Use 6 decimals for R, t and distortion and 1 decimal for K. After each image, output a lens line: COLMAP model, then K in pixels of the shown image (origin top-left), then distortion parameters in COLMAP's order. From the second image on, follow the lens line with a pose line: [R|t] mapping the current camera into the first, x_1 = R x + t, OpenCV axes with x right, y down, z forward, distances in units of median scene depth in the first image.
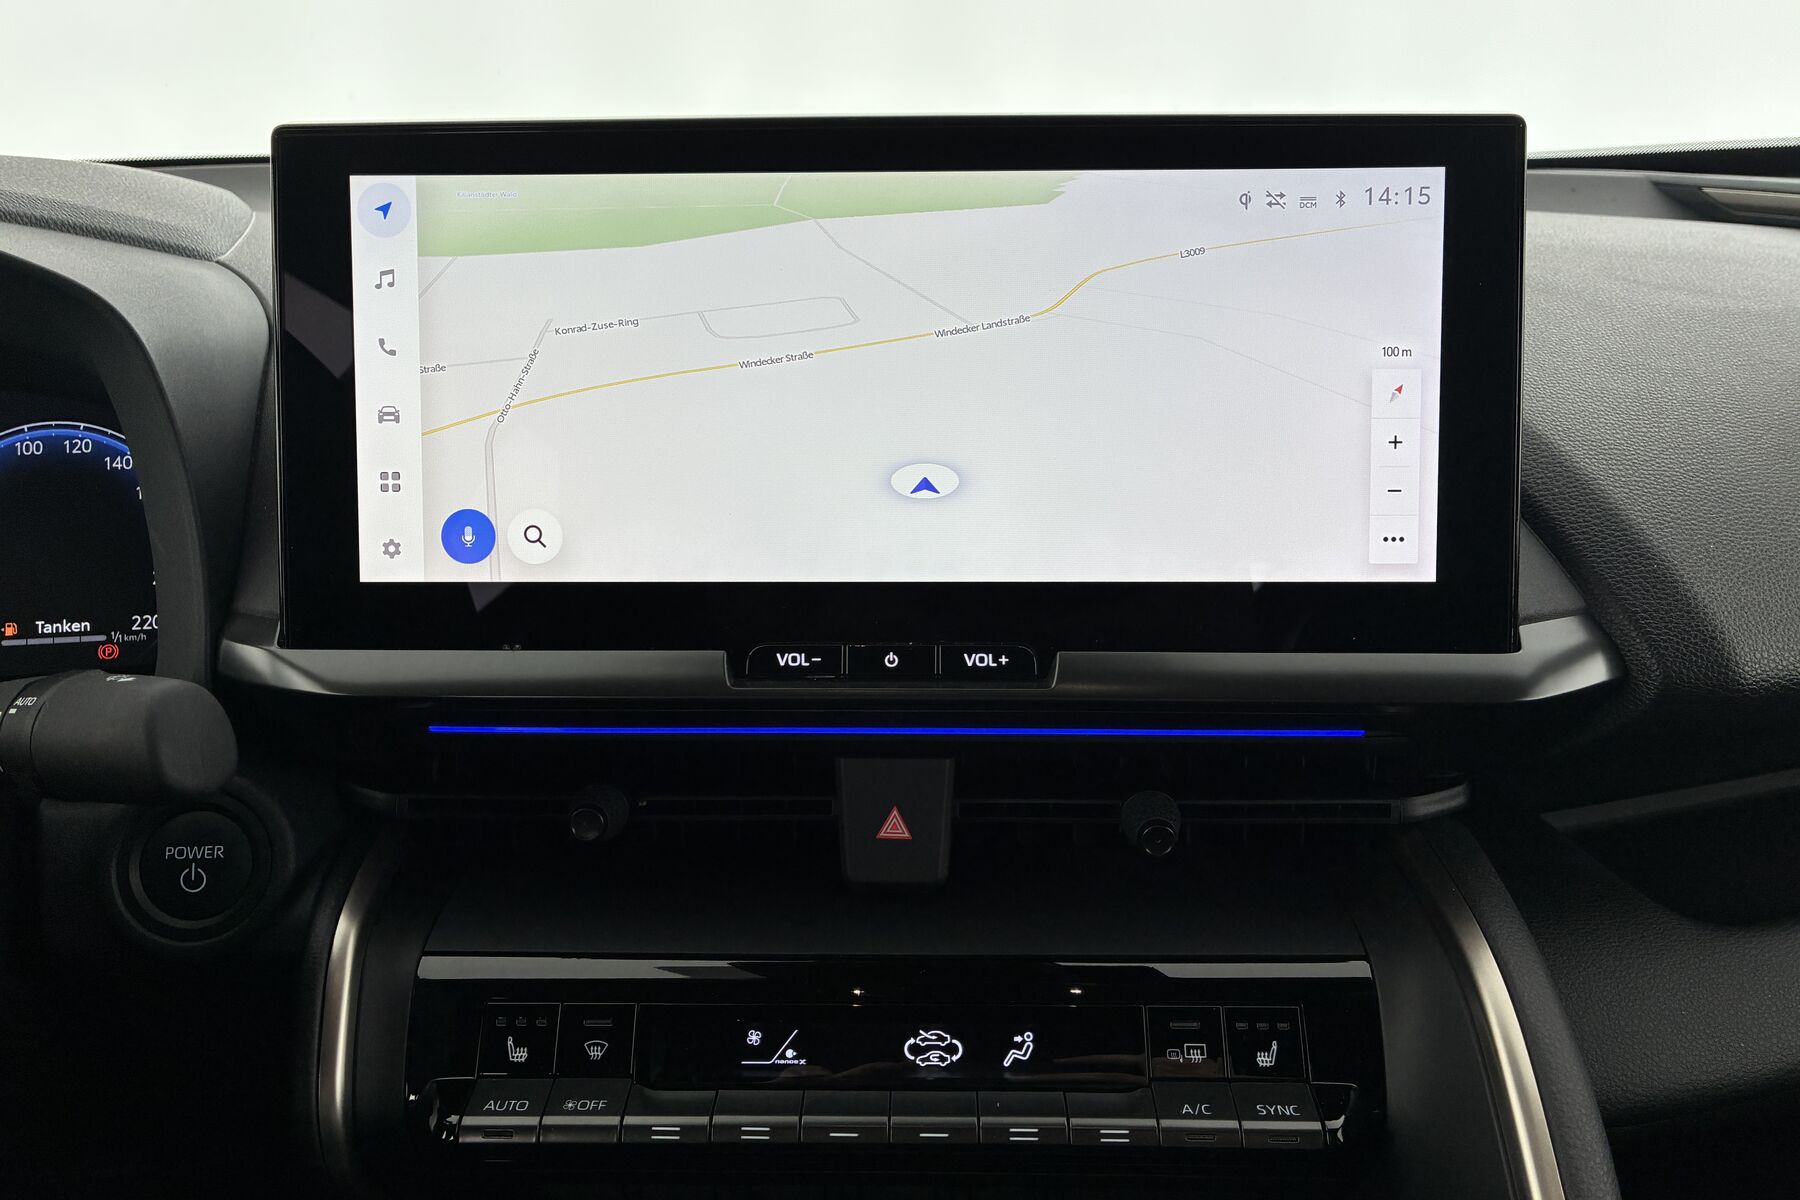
lens RADIAL K [[1409.0, 0, 906.5], [0, 1409.0, 587.2], [0, 0, 1]] dist [0.059756, -0.064480]
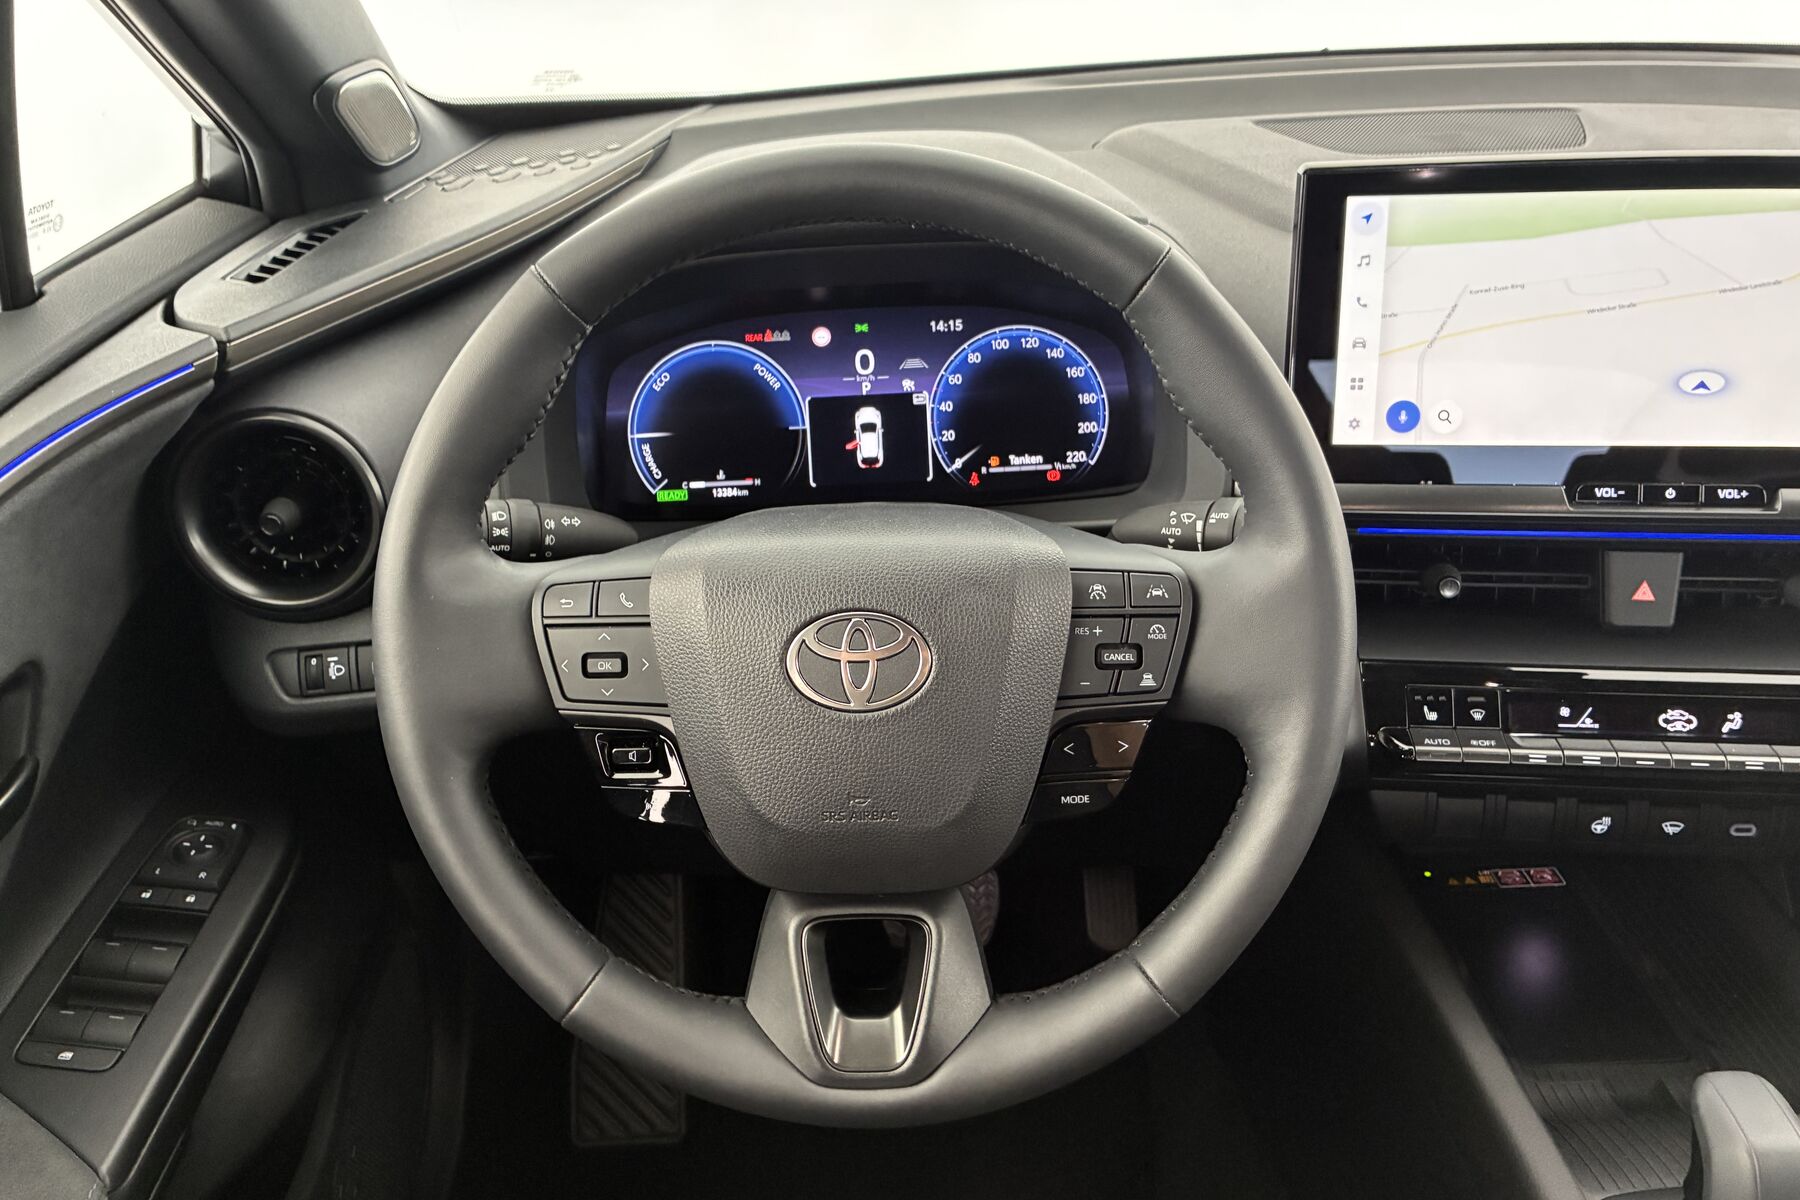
lens RADIAL K [[1409.0, 0, 908.4], [0, 1409.0, 604.3], [0, 0, 1]] dist [0.059756, -0.064480]
pose [[0.994649, 0.016612, -0.101970, -0.719669], [0.001067, 0.985284, 0.170922, -0.105601], [0.103308, -0.170116, 0.979994, -0.744758]]
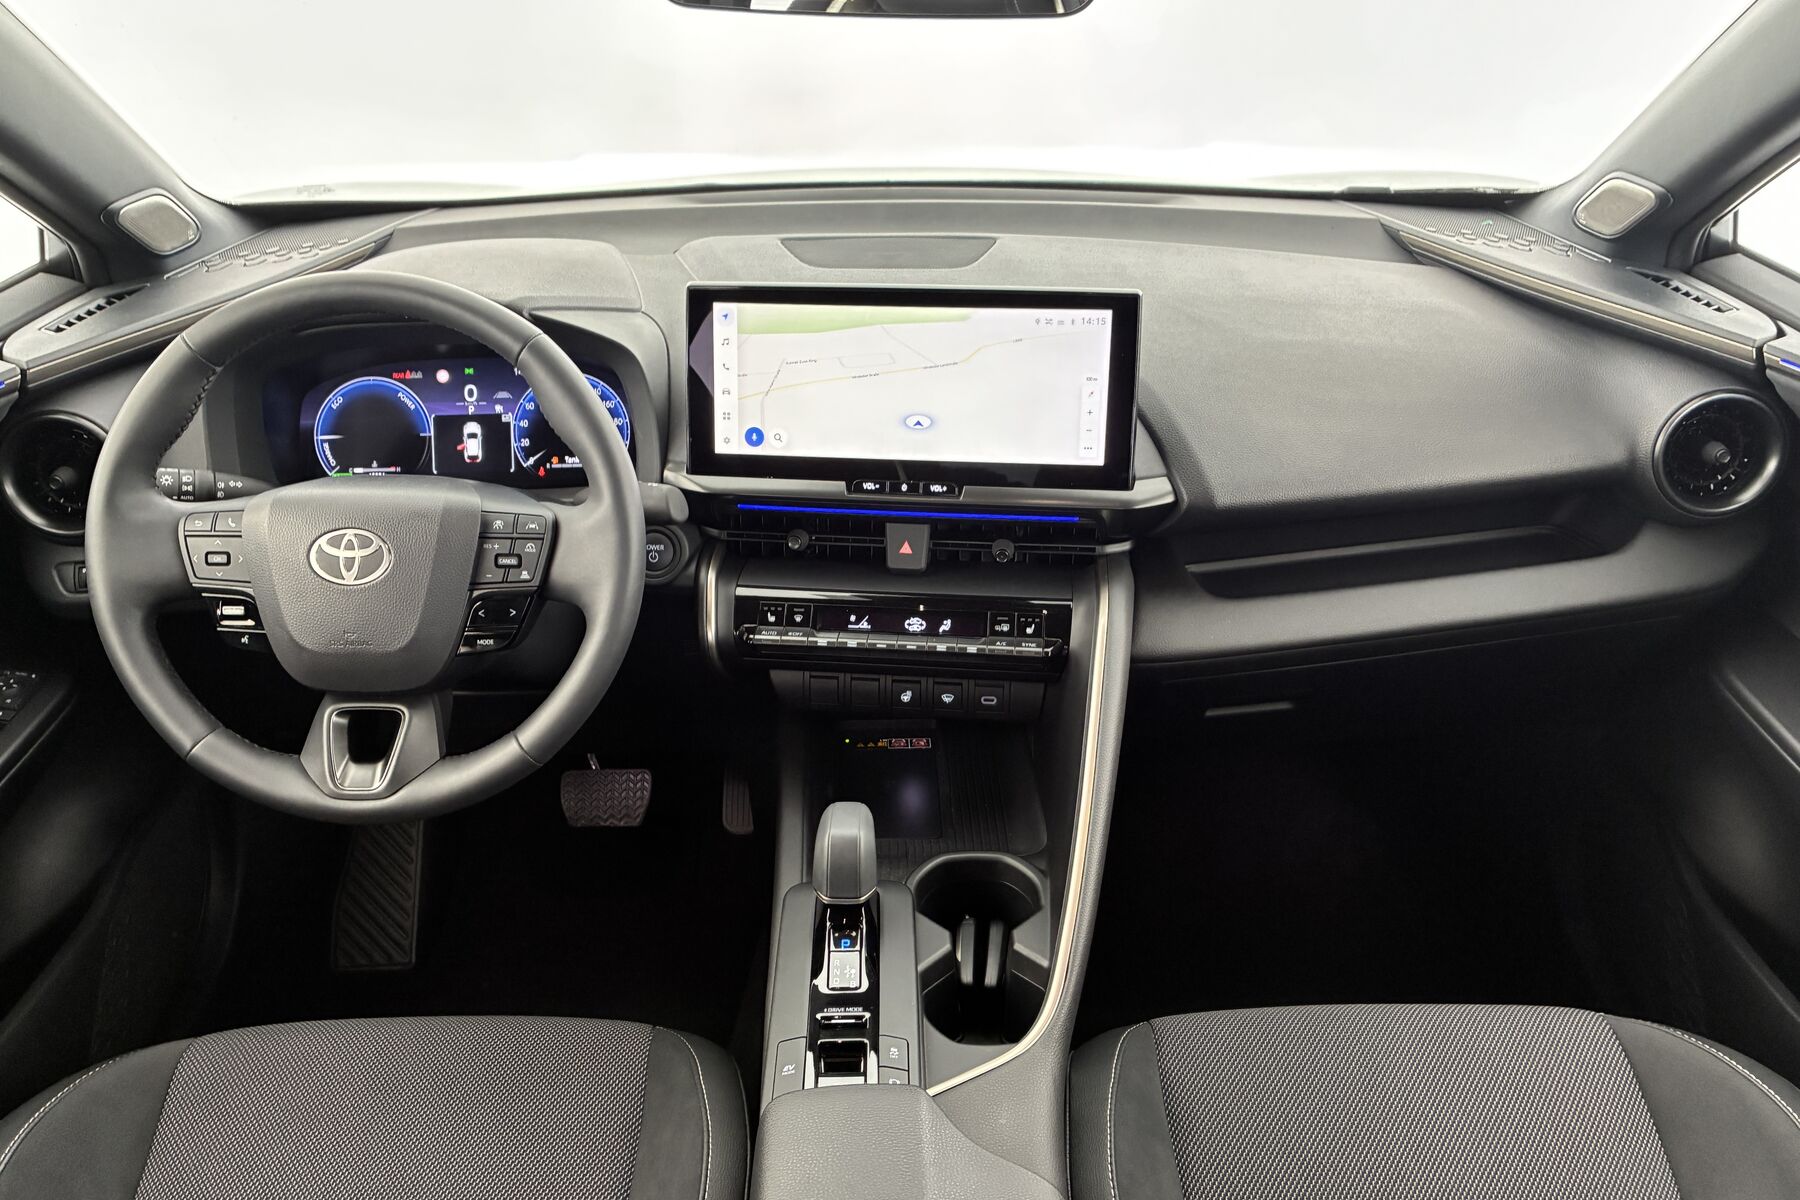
lens RADIAL K [[1409.0, 0, 907.9], [0, 1409.0, 614.3], [0, 0, 1]] dist [0.059756, -0.064480]
pose [[0.995261, 0.040176, -0.088549, 0.249757], [-0.026333, 0.987985, 0.152291, -0.122022], [0.093603, -0.149237, 0.984361, -1.750744]]
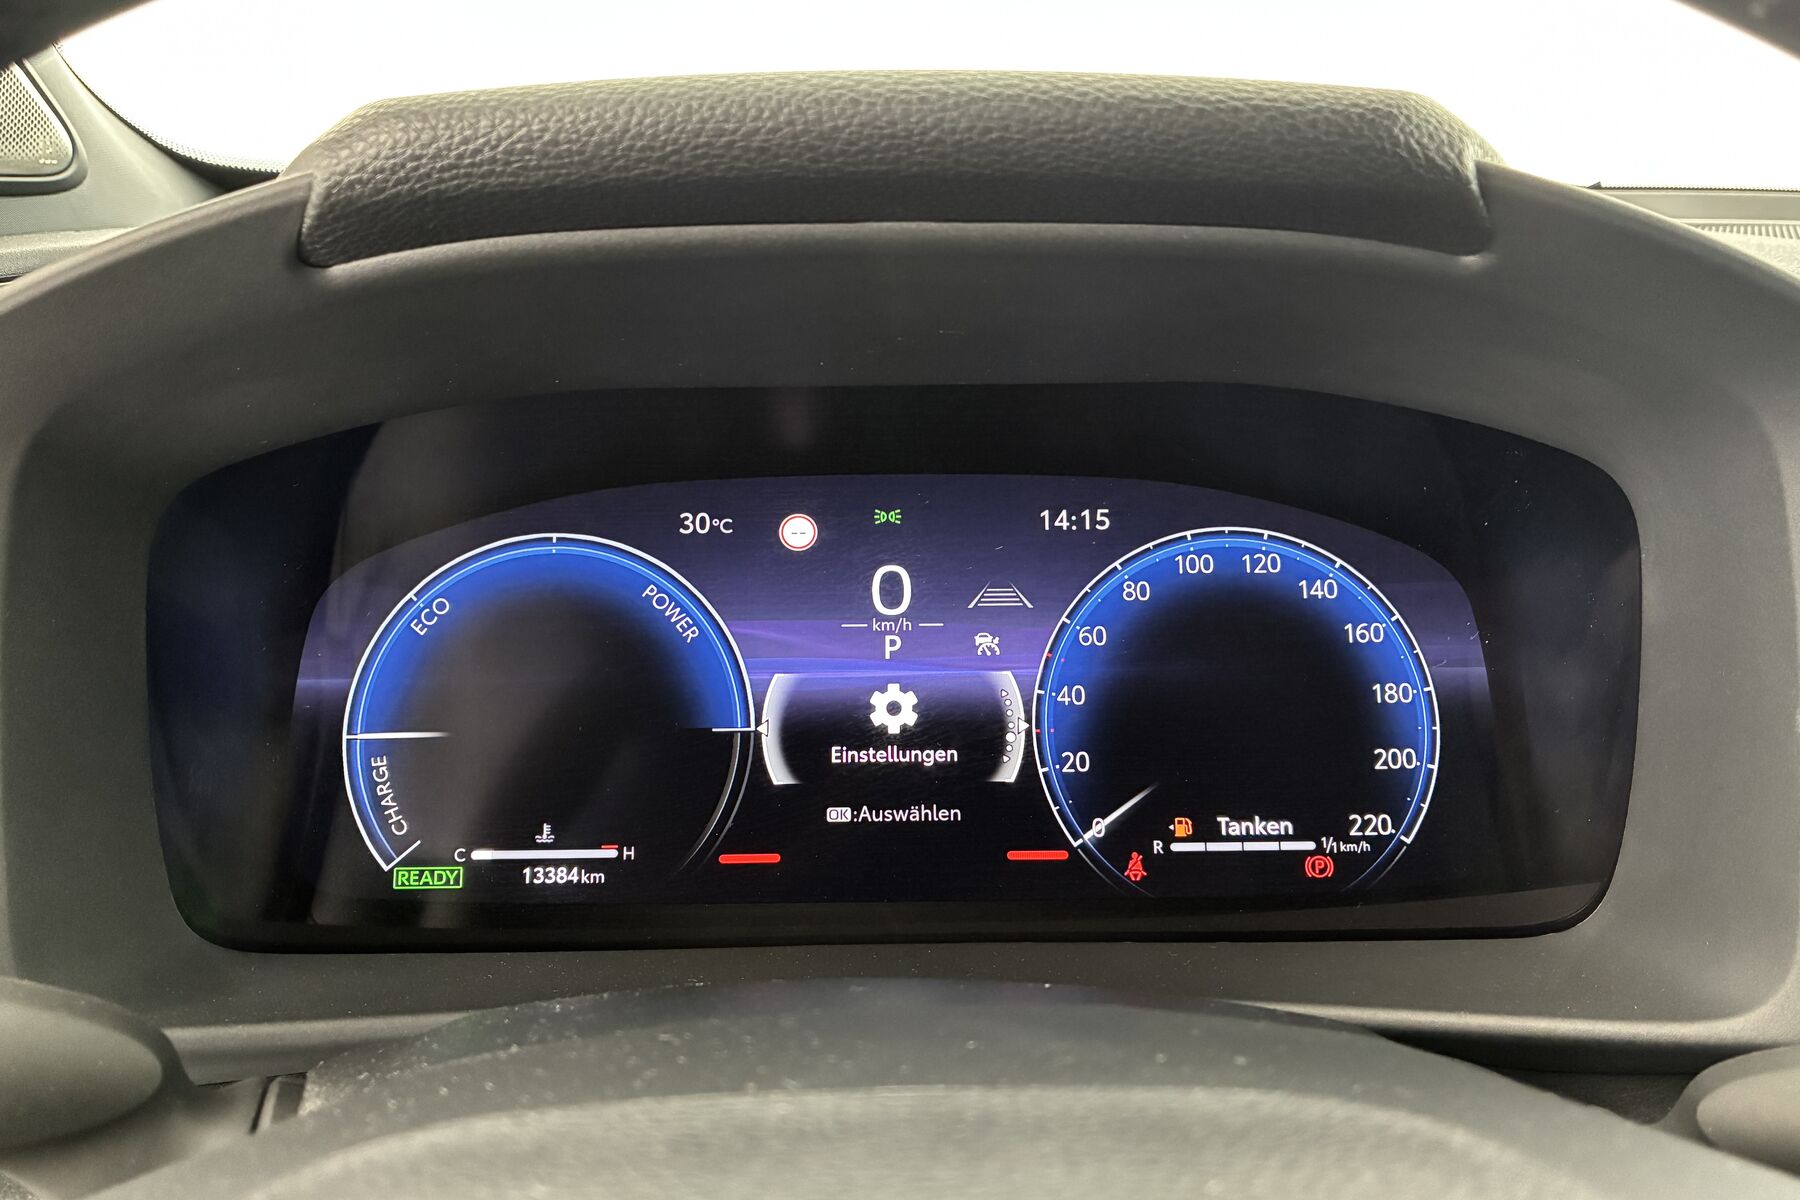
lens RADIAL K [[1409.0, 0, 906.6], [0, 1409.0, 598.7], [0, 0, 1]] dist [0.059756, -0.064480]
pose [[0.993780, 0.034371, -0.105920, -0.887535], [-0.039774, 0.997990, -0.049330, -0.053109], [0.104012, 0.053237, 0.993150, 0.388840]]
